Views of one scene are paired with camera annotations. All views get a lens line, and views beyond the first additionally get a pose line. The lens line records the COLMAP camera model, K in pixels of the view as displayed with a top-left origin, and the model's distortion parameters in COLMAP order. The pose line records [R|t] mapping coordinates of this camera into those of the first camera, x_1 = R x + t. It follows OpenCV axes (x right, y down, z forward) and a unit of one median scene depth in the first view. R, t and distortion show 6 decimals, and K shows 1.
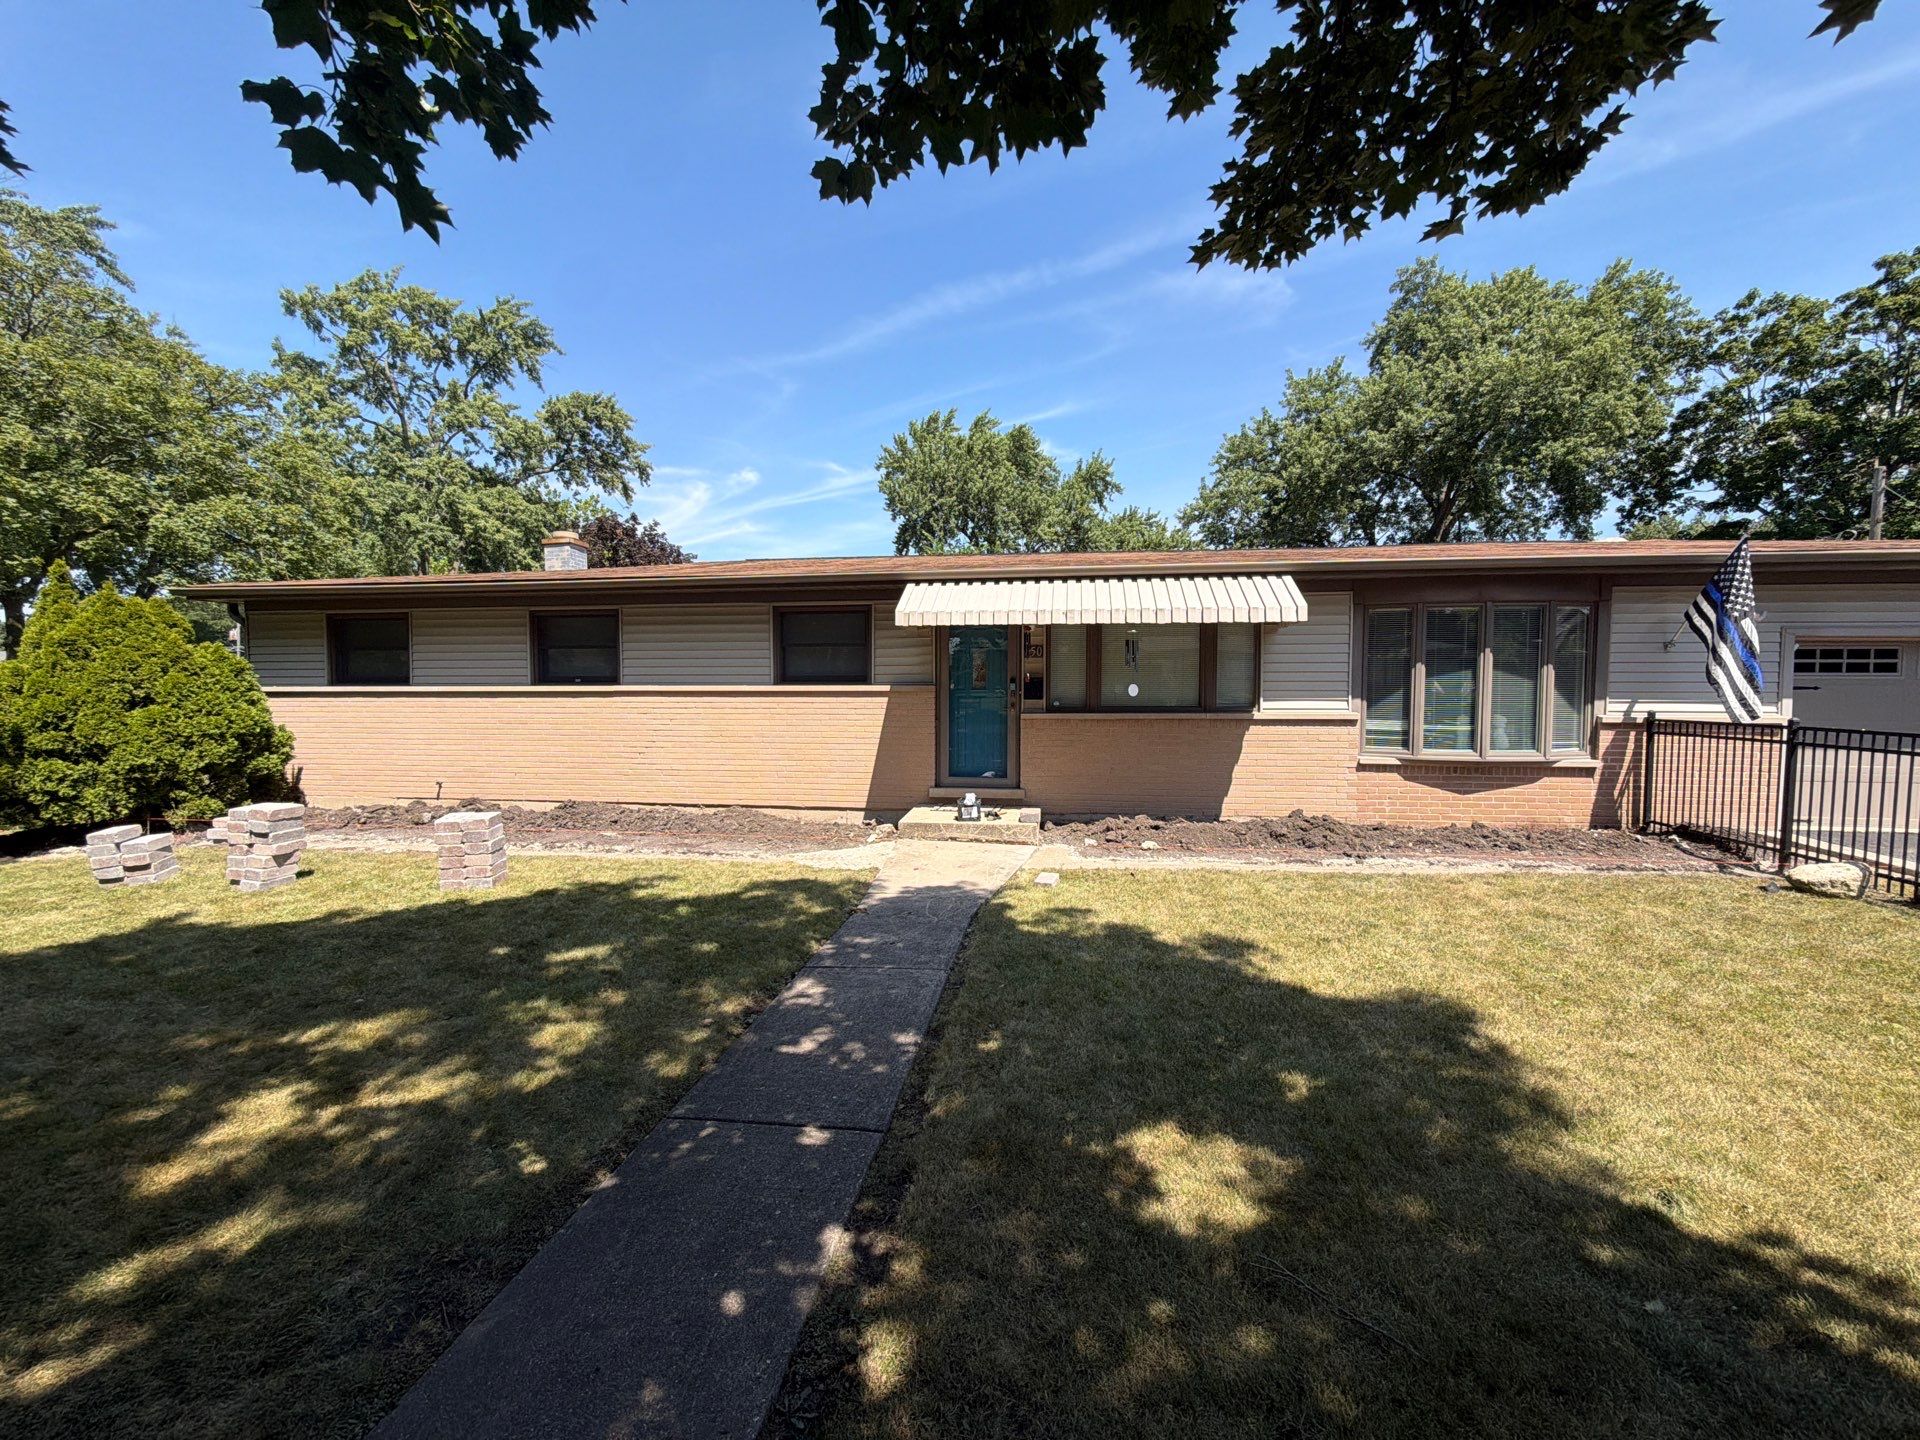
lens RADIAL K [[760.6, 0, 959.6], [0, 760.6, 725.0], [0, 0, 1]] dist [-0.001361, 0.000529]
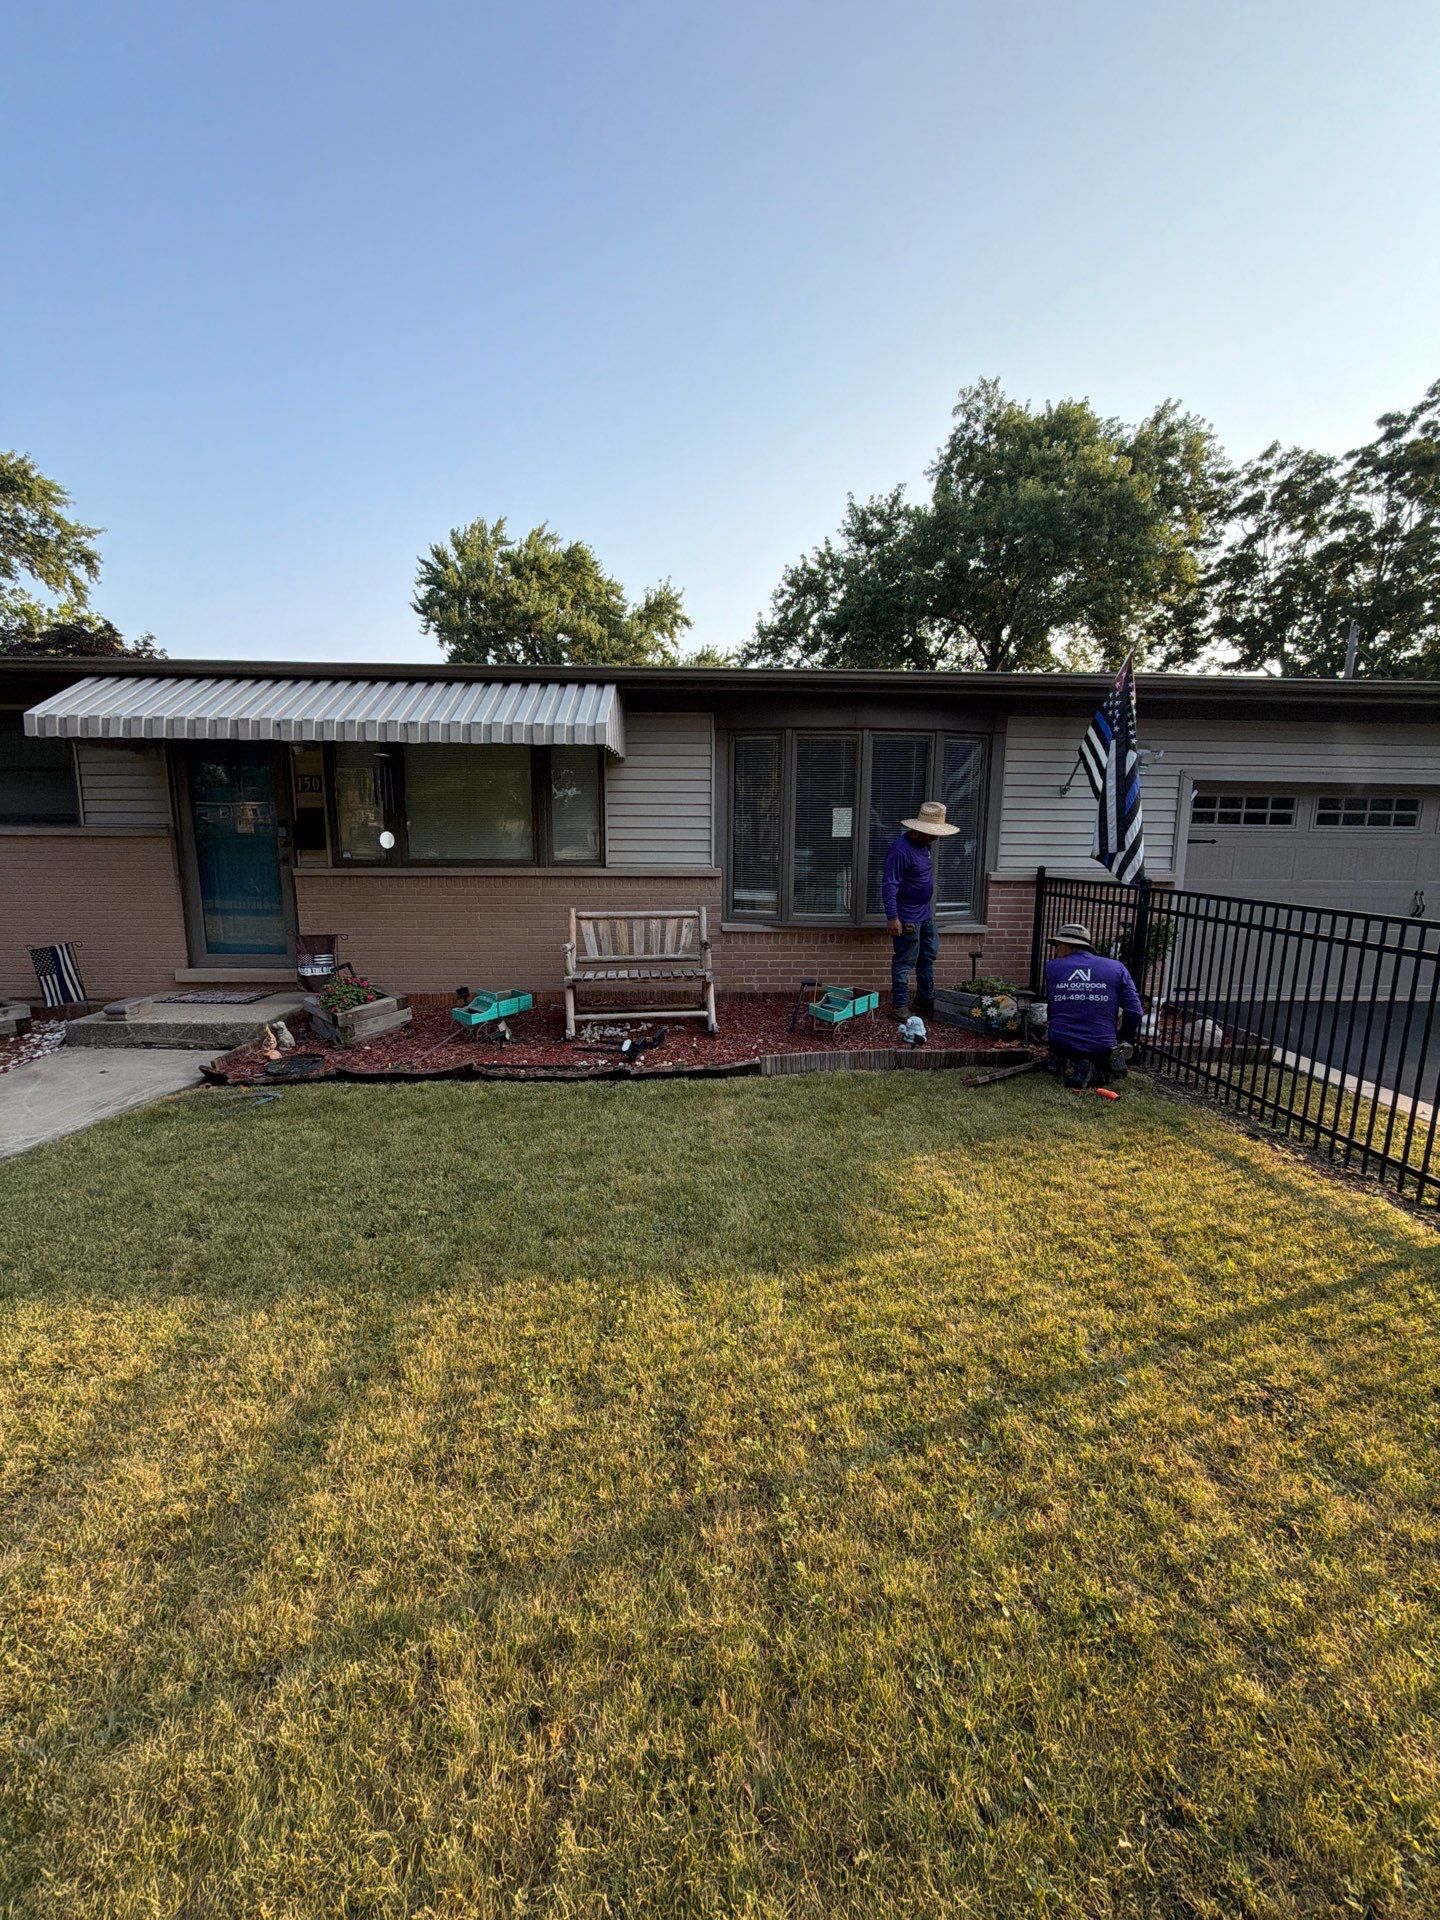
lens RADIAL K [[760.6, 0, 714.0], [0, 760.6, 966.8], [0, 0, 1]] dist [-0.001361, 0.000529]
pose [[0.985203, -0.020055, 0.170213, 0.303417], [0.000273, 0.993313, 0.115453, -0.004414], [-0.171390, -0.113698, 0.978621, 0.163482]]
